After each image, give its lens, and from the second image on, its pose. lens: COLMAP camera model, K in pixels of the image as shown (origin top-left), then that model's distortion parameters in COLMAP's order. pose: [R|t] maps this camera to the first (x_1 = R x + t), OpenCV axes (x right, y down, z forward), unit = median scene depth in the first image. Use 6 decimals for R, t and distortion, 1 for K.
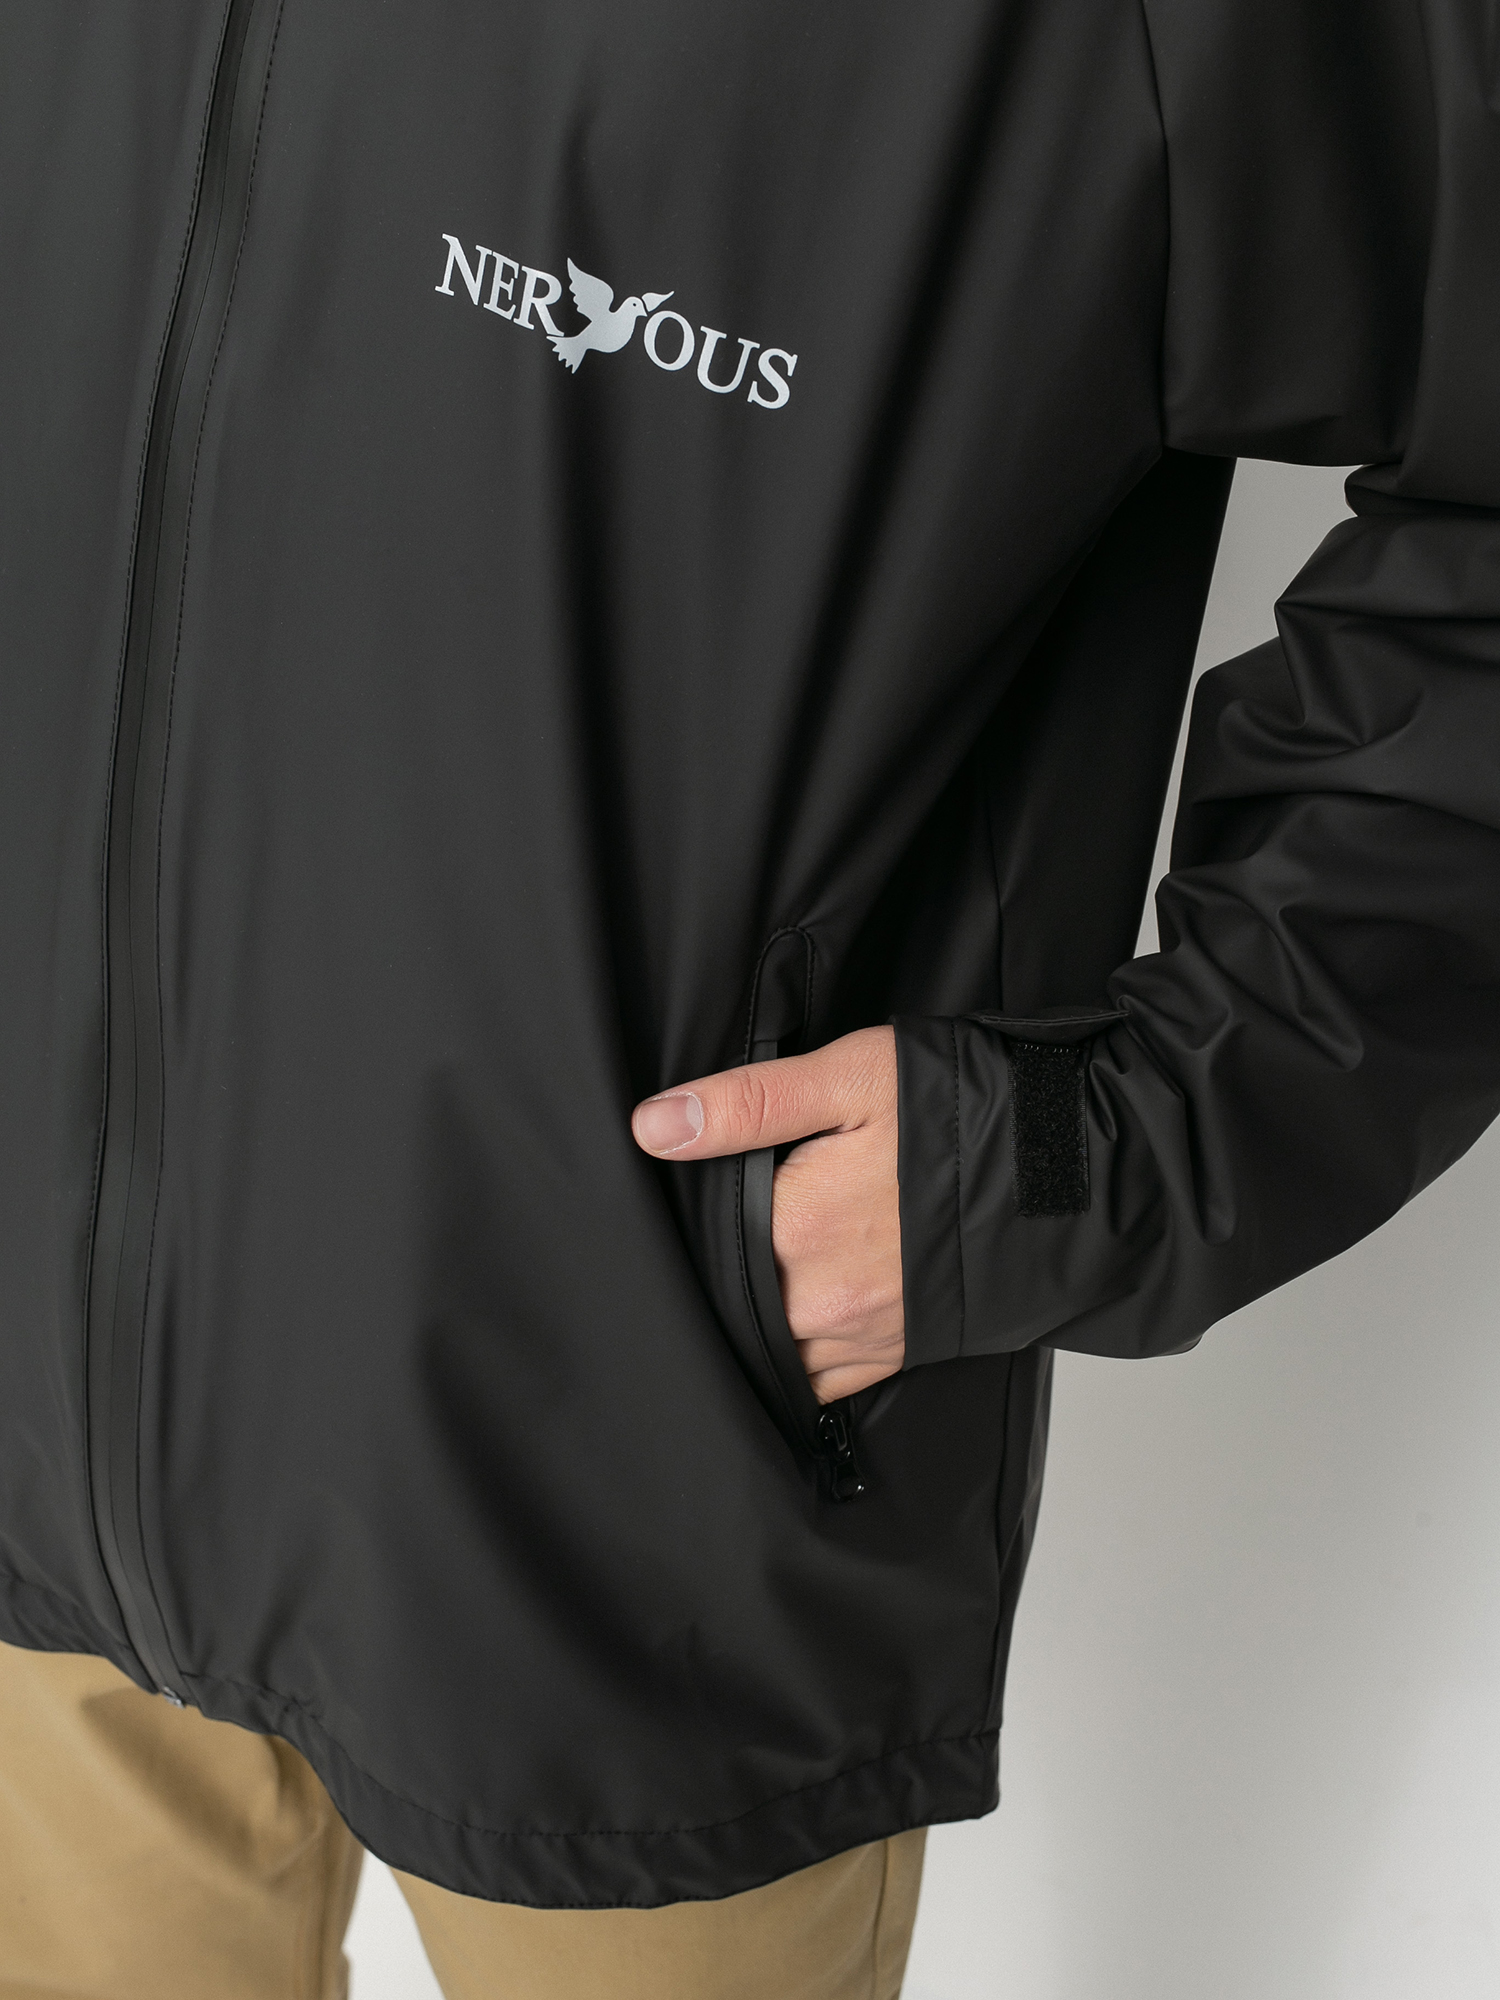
lens RADIAL K [[3302.5, 0, 750.0], [0, 3302.5, 1000.0], [0, 0, 1]] dist [0.268936, -1.082092]
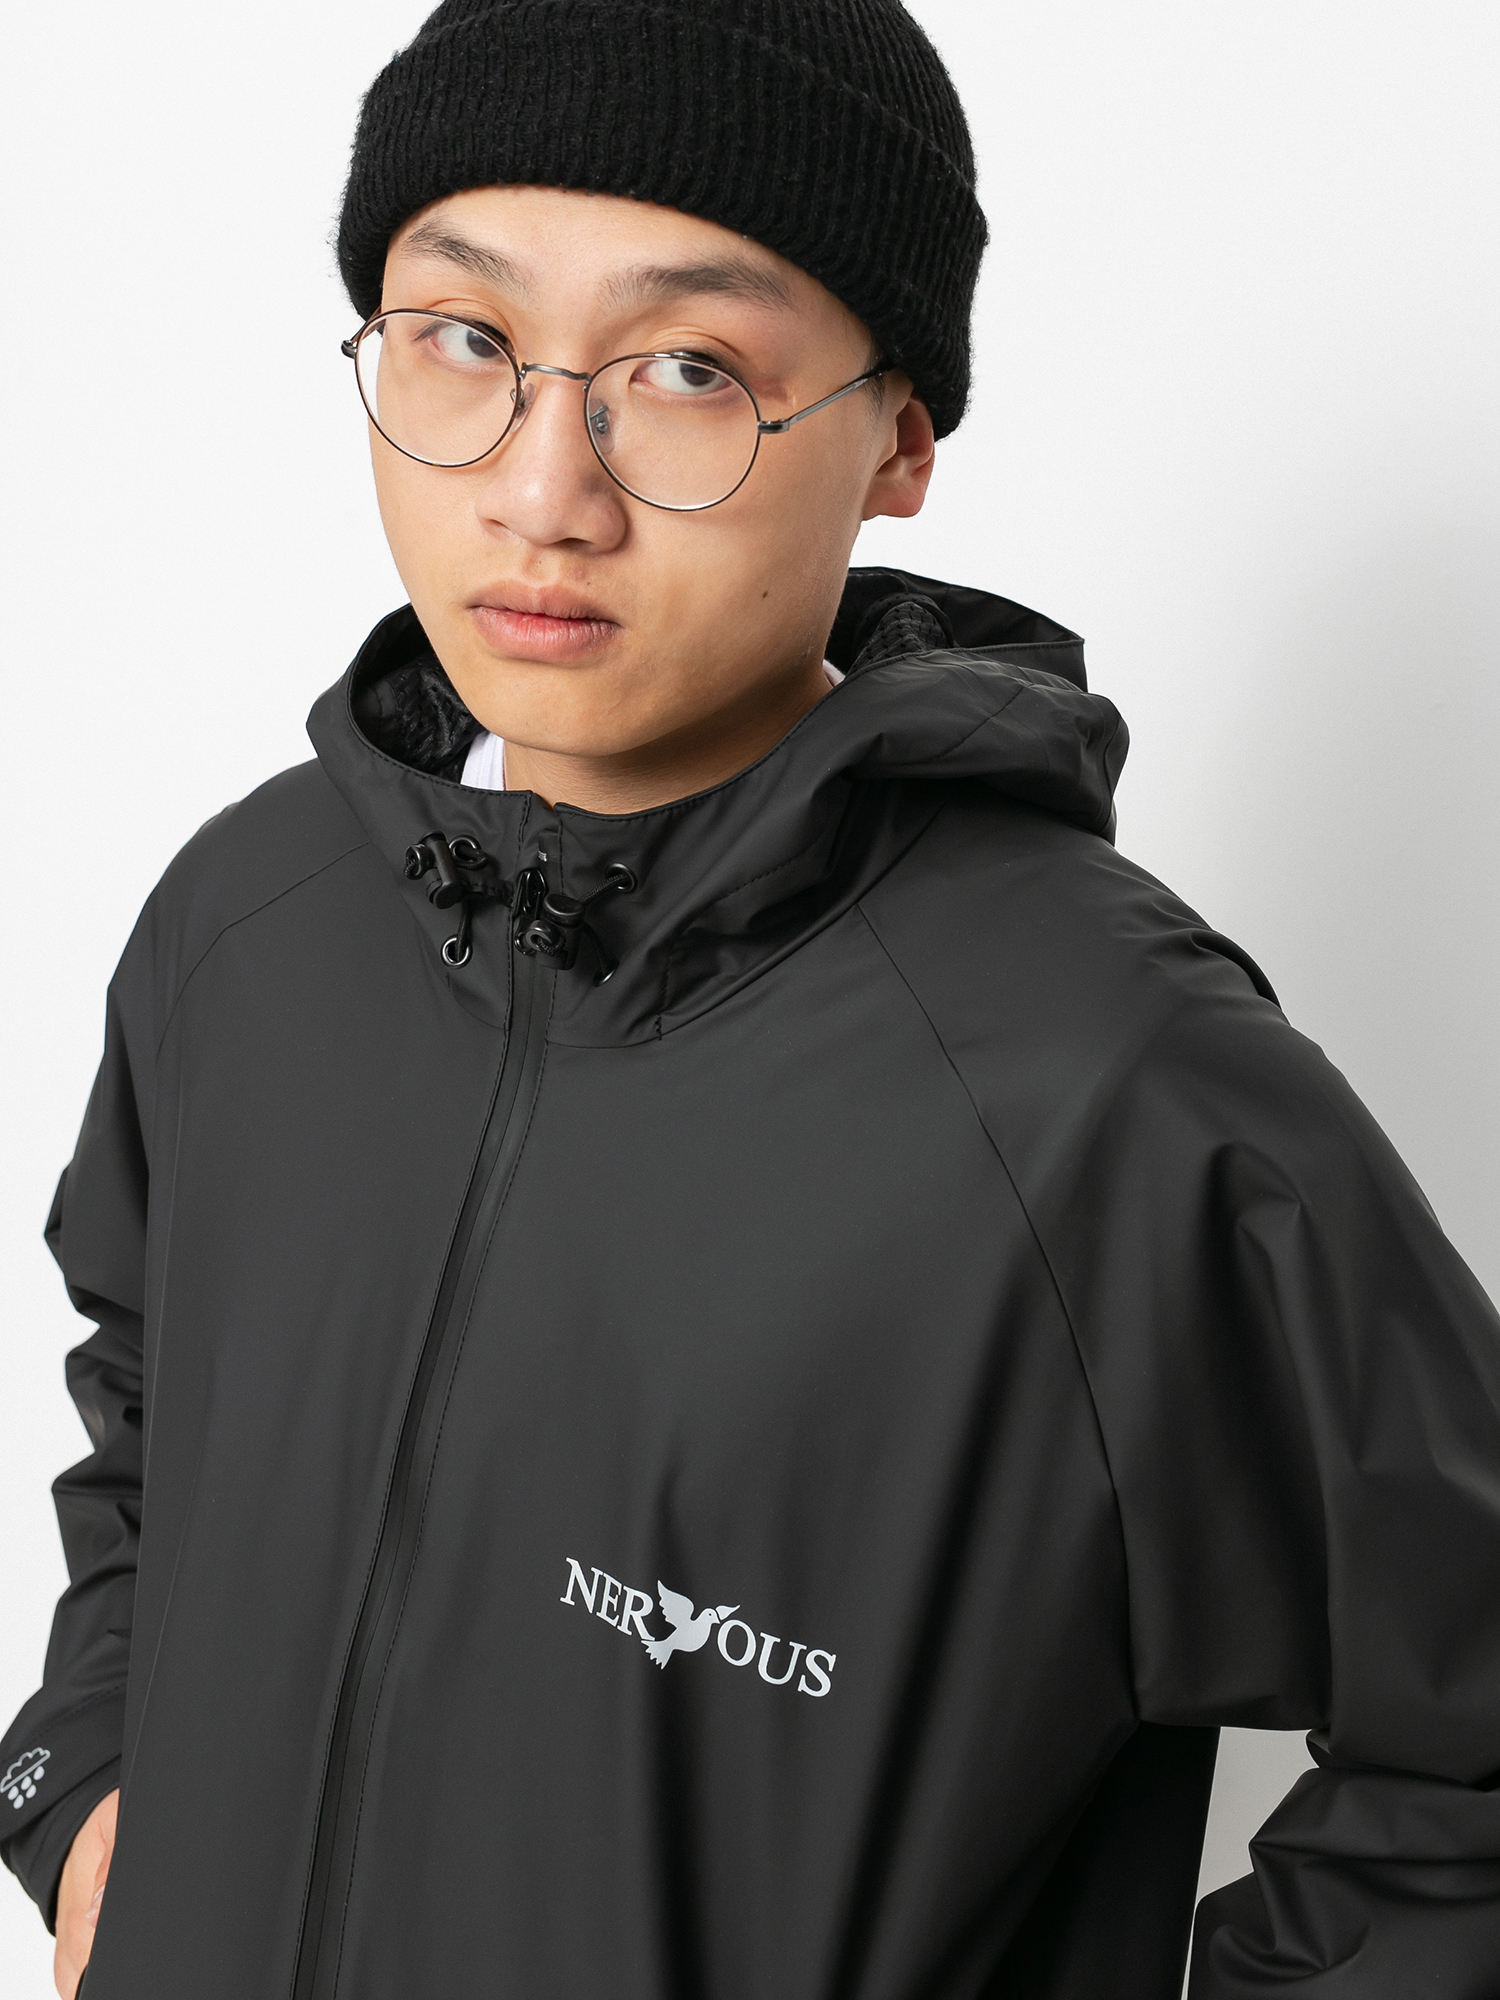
lens RADIAL K [[3302.5, 0, 750.0], [0, 3302.5, 1000.0], [0, 0, 1]] dist [0.268936, -1.082092]
pose [[0.997680, -0.019372, -0.065261, 0.068169], [-0.002426, 0.947931, -0.318466, -0.023639], [0.068032, 0.317886, 0.945685, -0.287226]]
